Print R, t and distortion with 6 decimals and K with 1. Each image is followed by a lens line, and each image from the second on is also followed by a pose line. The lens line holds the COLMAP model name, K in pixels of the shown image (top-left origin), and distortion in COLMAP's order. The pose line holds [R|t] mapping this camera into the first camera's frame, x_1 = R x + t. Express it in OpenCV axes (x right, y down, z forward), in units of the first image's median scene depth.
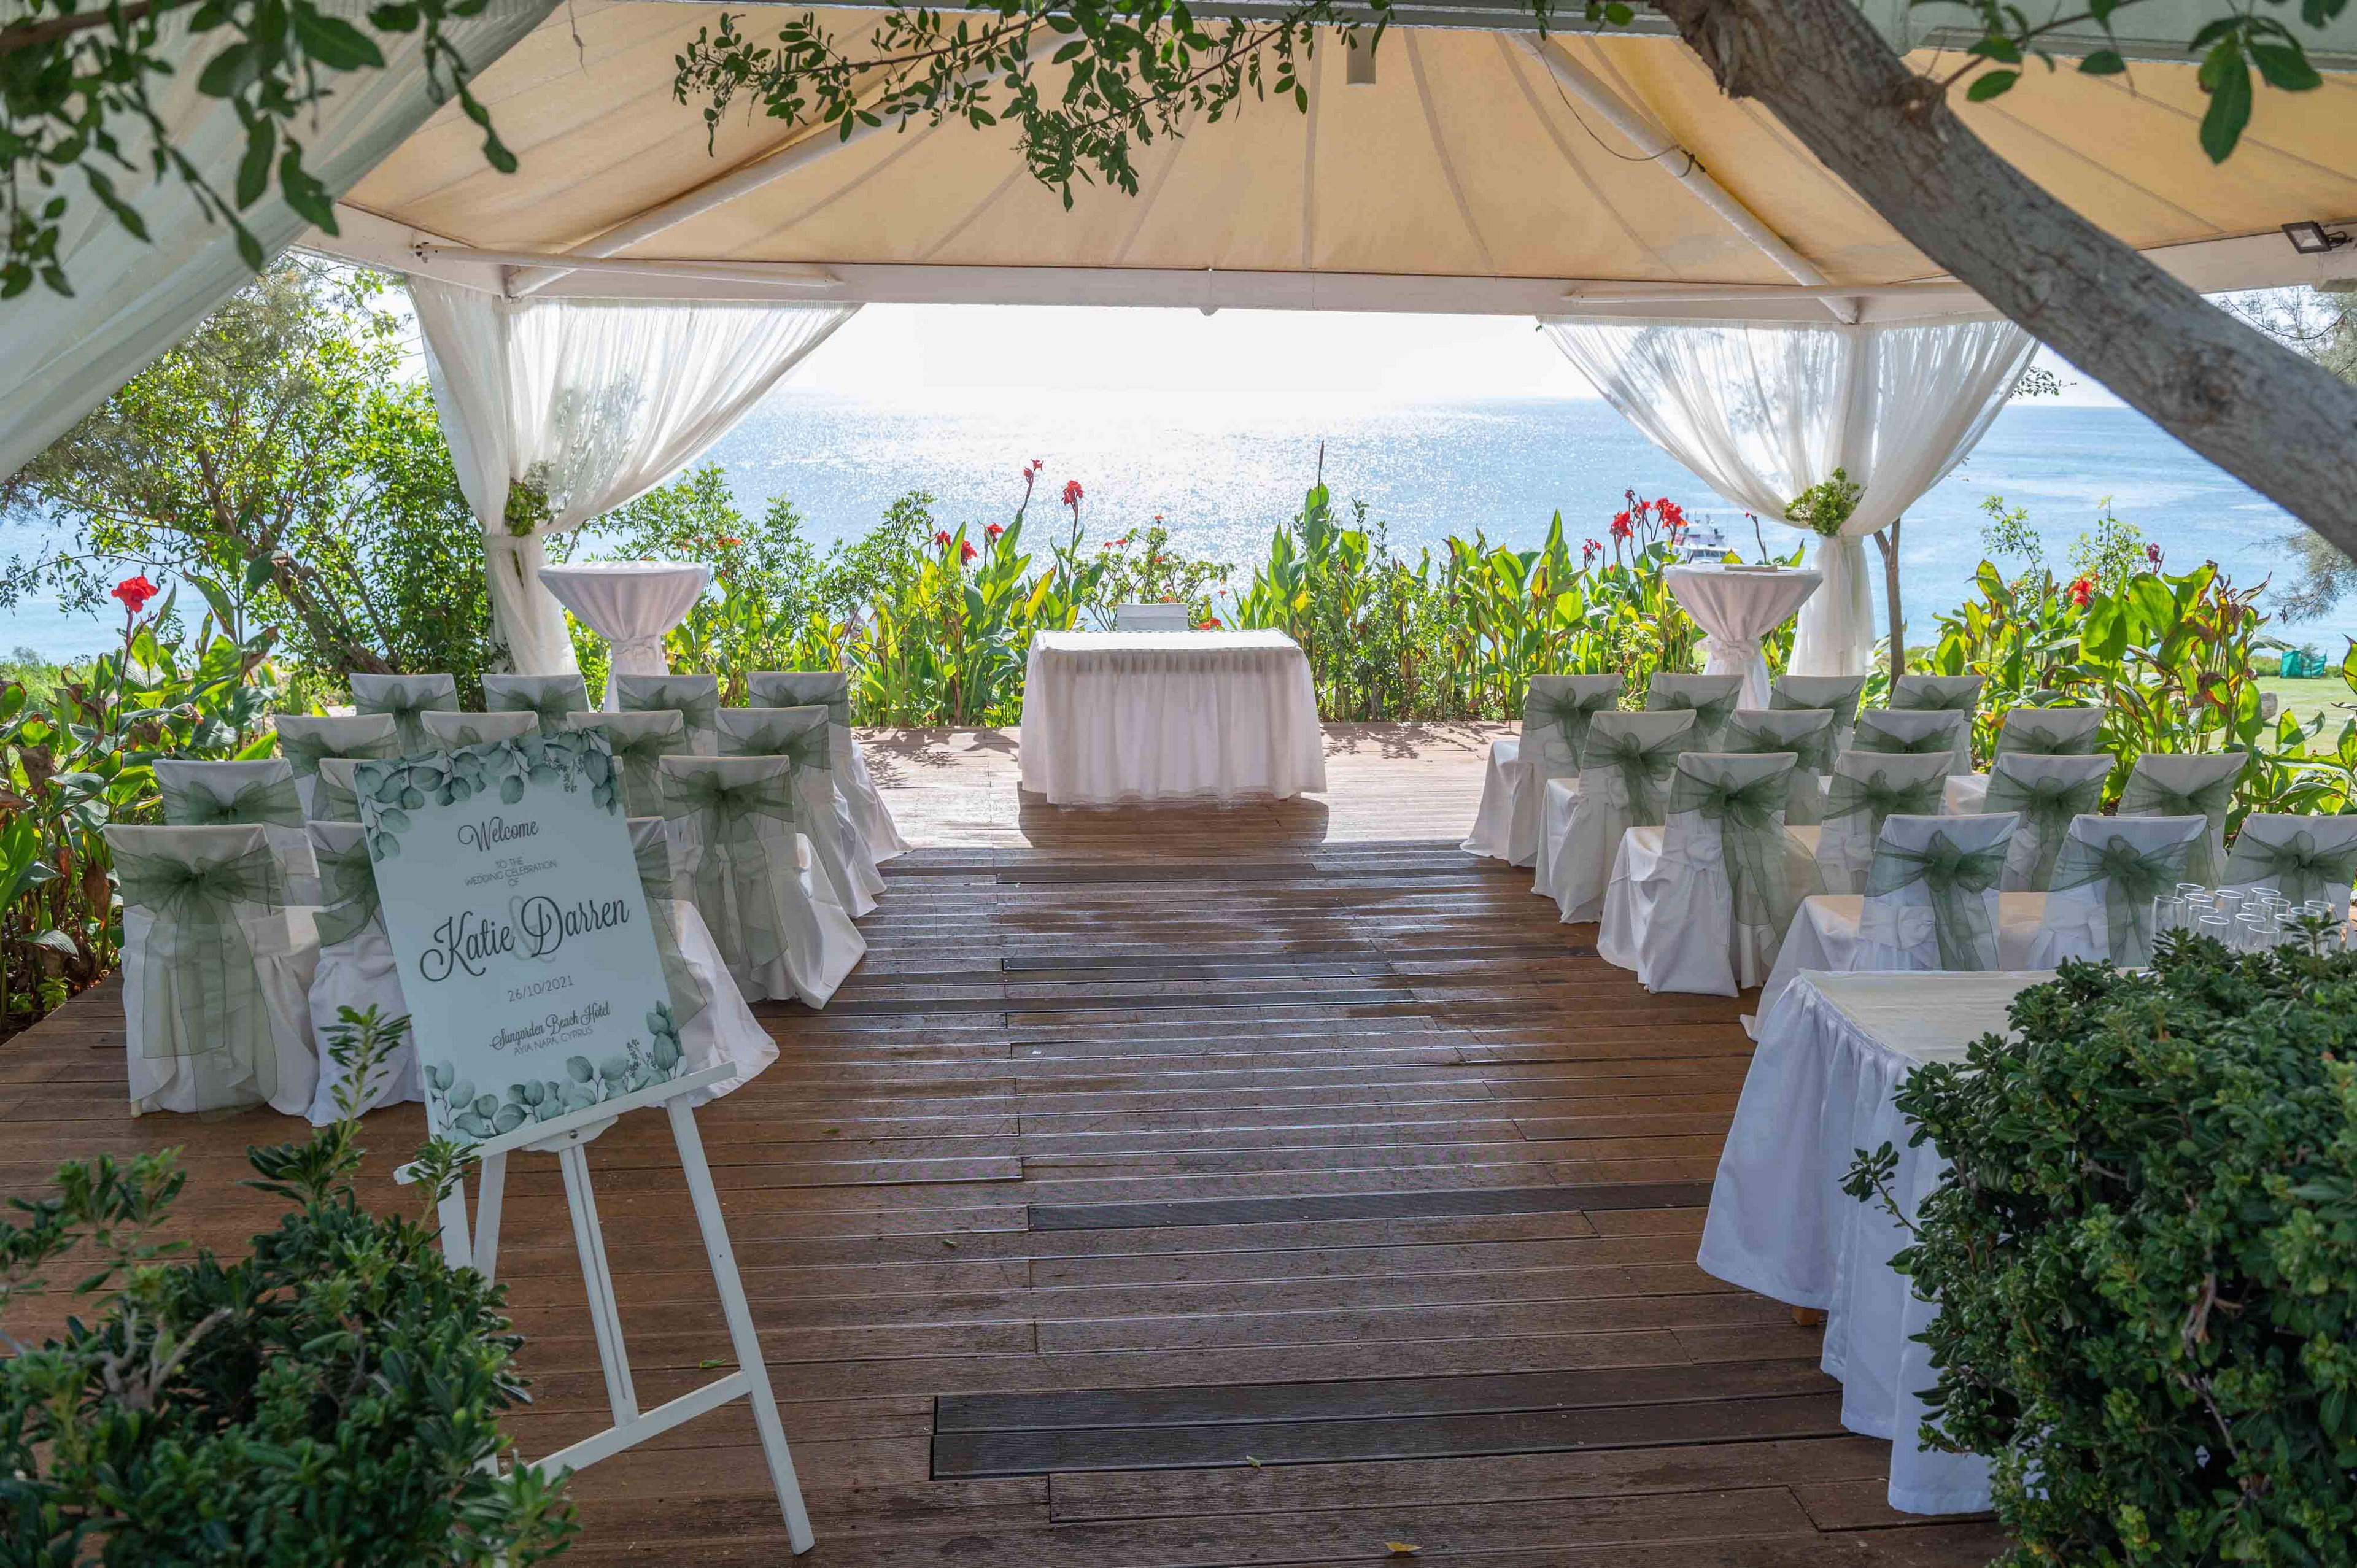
lens RADIAL K [[1916.2, 0, 1174.6], [0, 1916.2, 759.7], [0, 0, 1]] dist [0.071268, -0.006359]
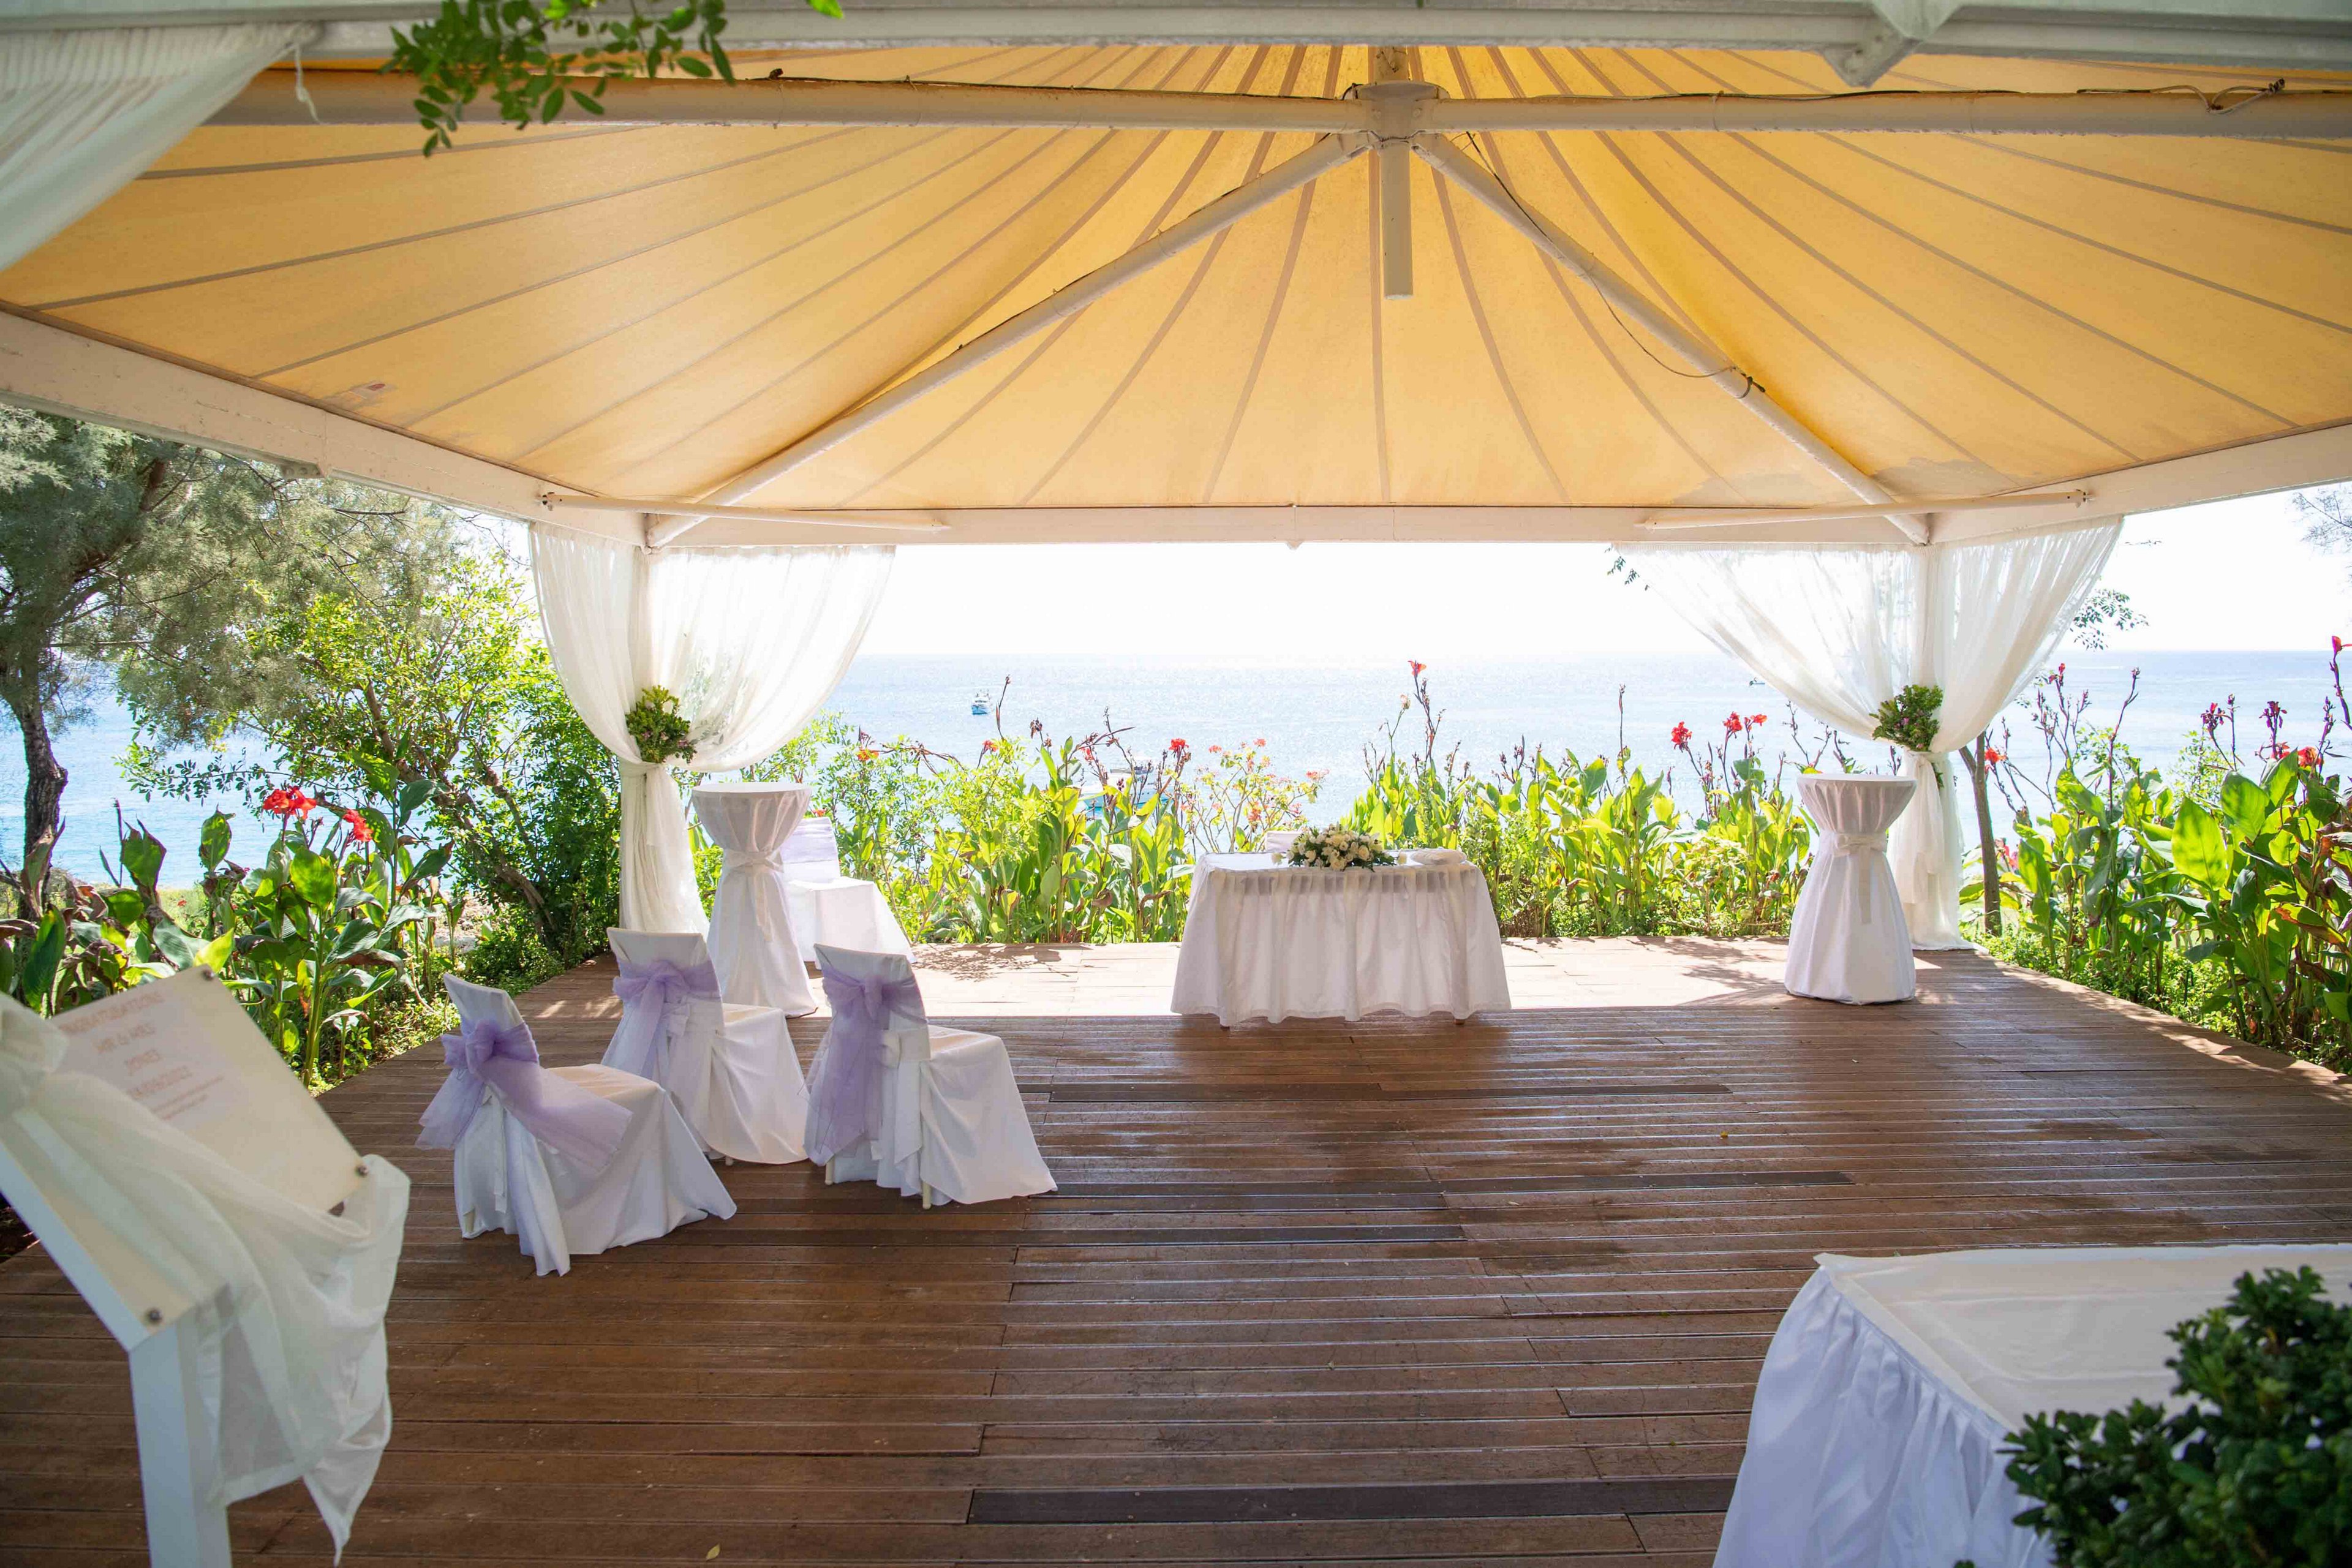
lens RADIAL K [[1705.8, 0, 1170.5], [0, 1705.8, 760.4], [0, 0, 1]] dist [-0.022320, 0.036427]
pose [[0.995582, -0.010035, -0.093358, 0.045975], [-0.001868, 0.991959, -0.126545, 0.001790], [0.093878, 0.126161, 0.987558, 0.114511]]
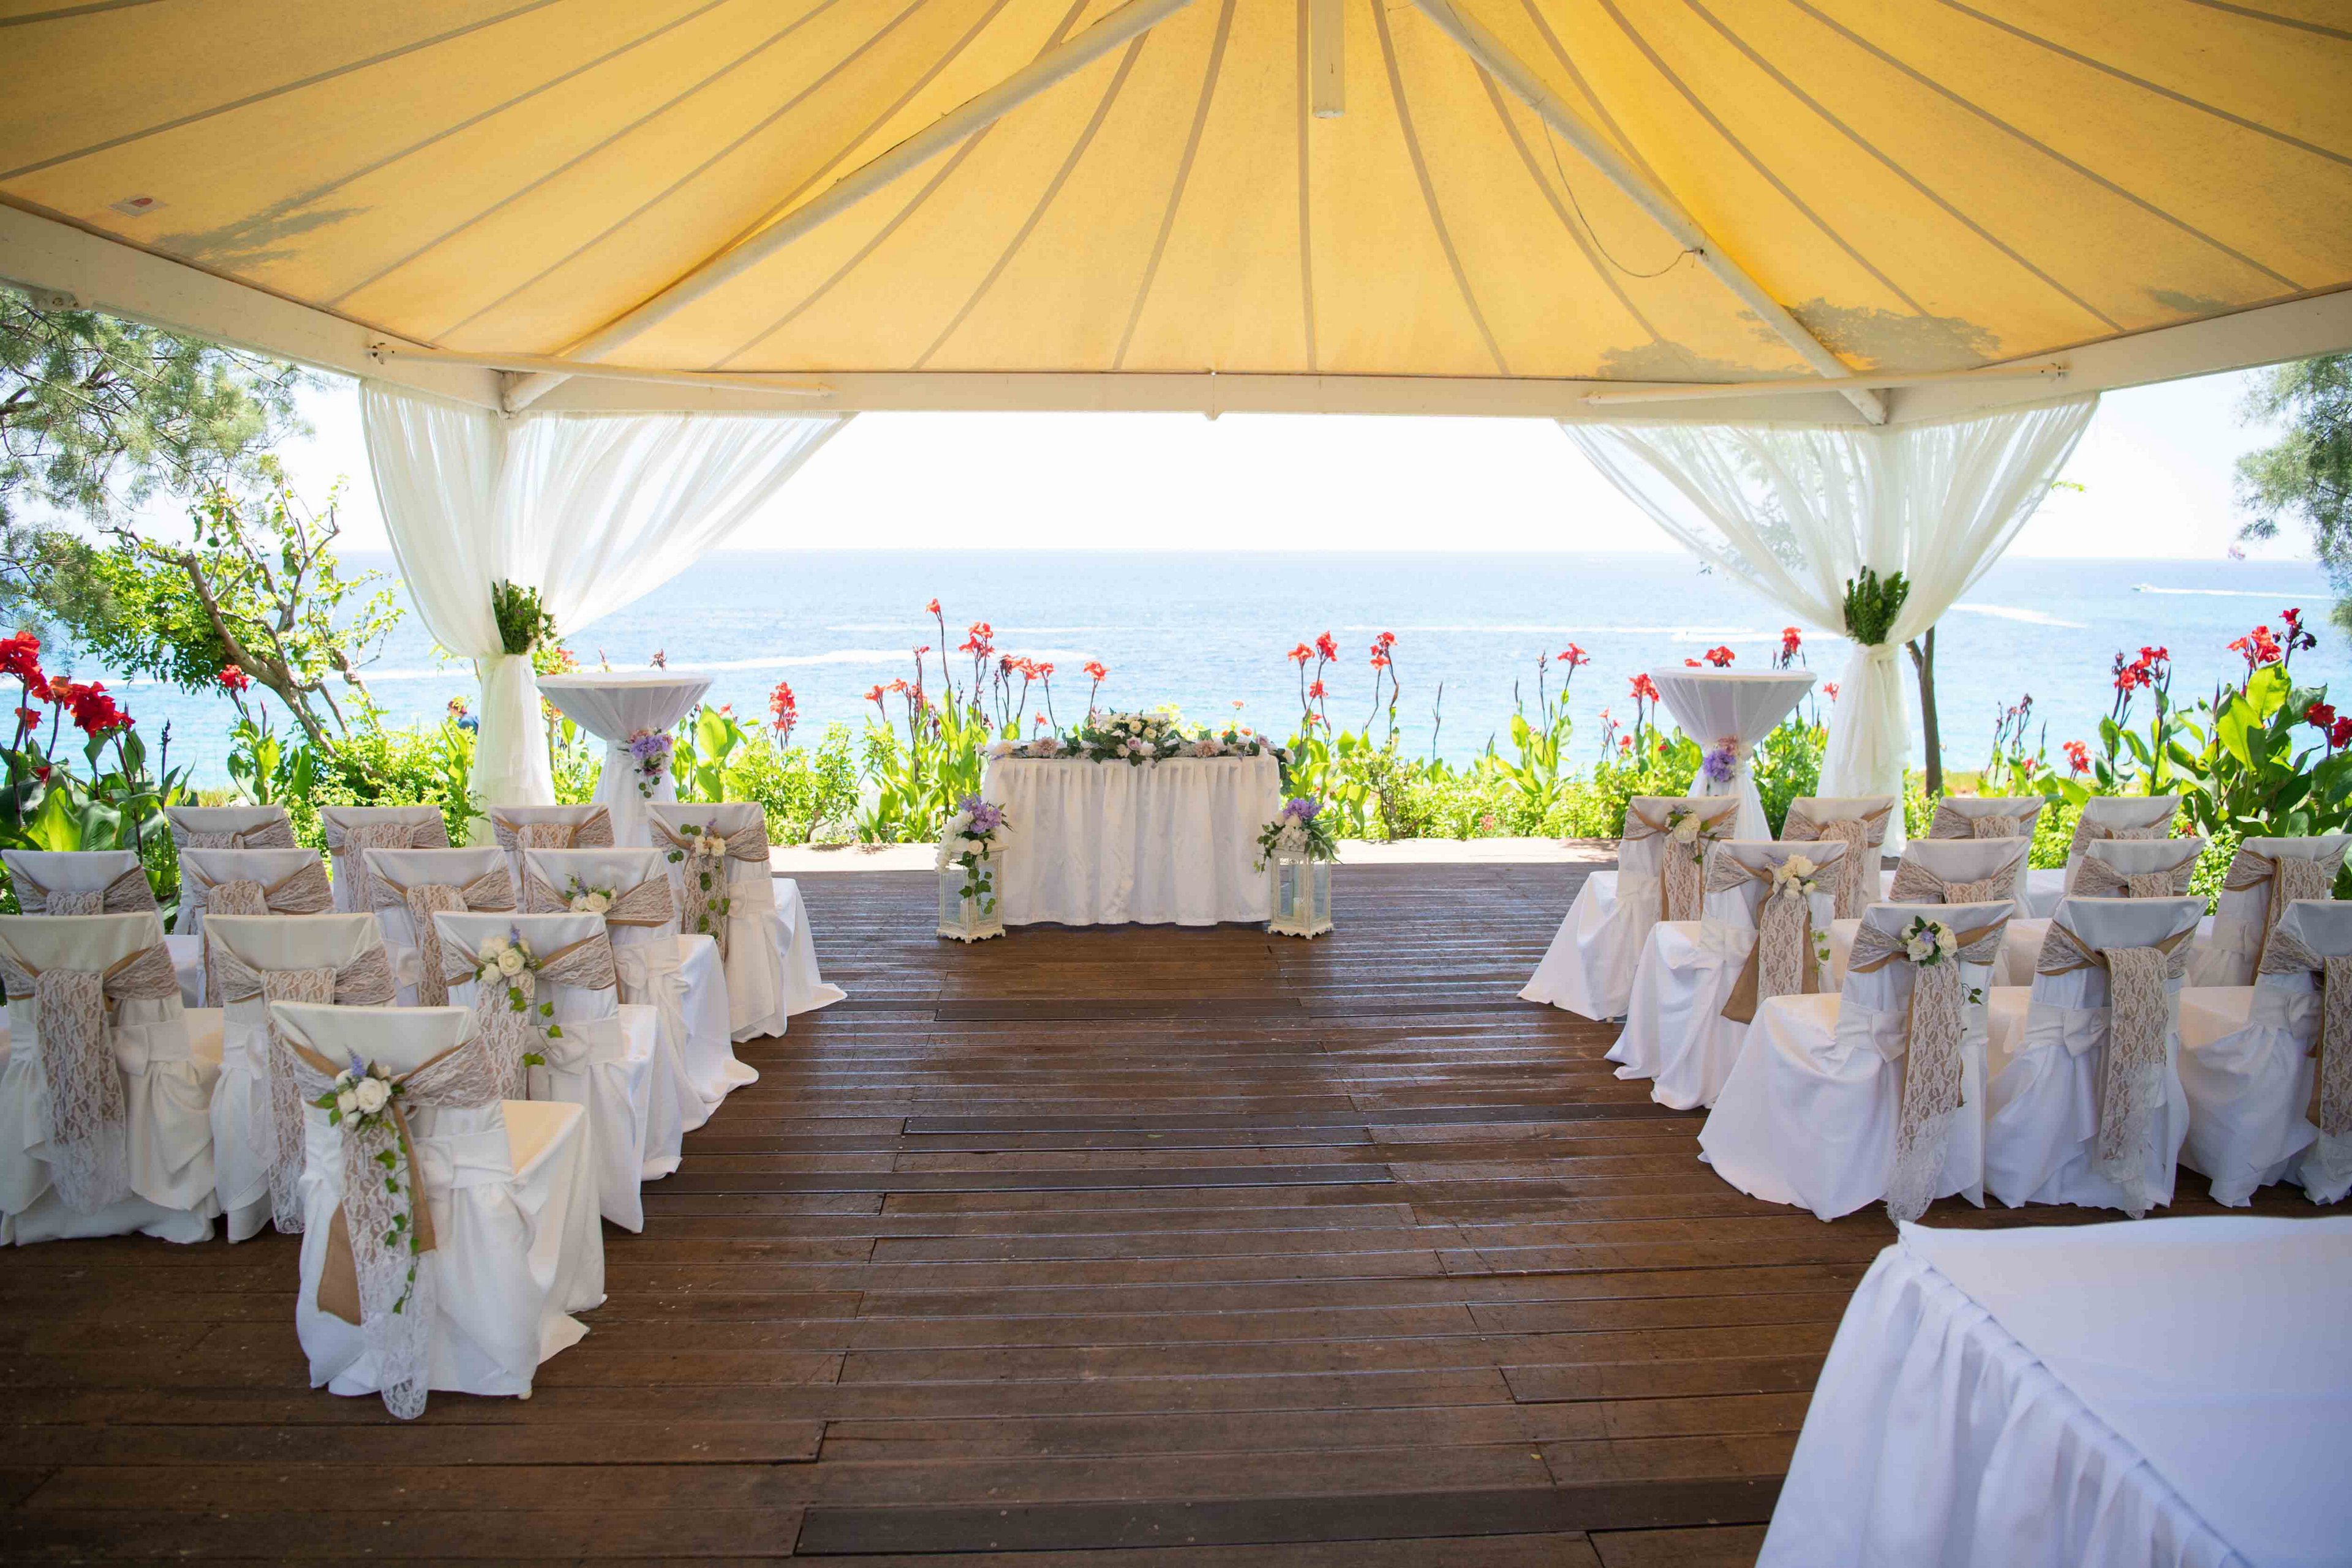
lens RADIAL K [[1705.8, 0, 1163.1], [0, 1705.8, 756.0], [0, 0, 1]] dist [-0.022320, 0.036427]
pose [[0.998583, -0.002349, -0.053173, 0.048450], [-0.001289, 0.997666, -0.068273, -0.002997], [0.053209, 0.068244, 0.996249, 0.191402]]
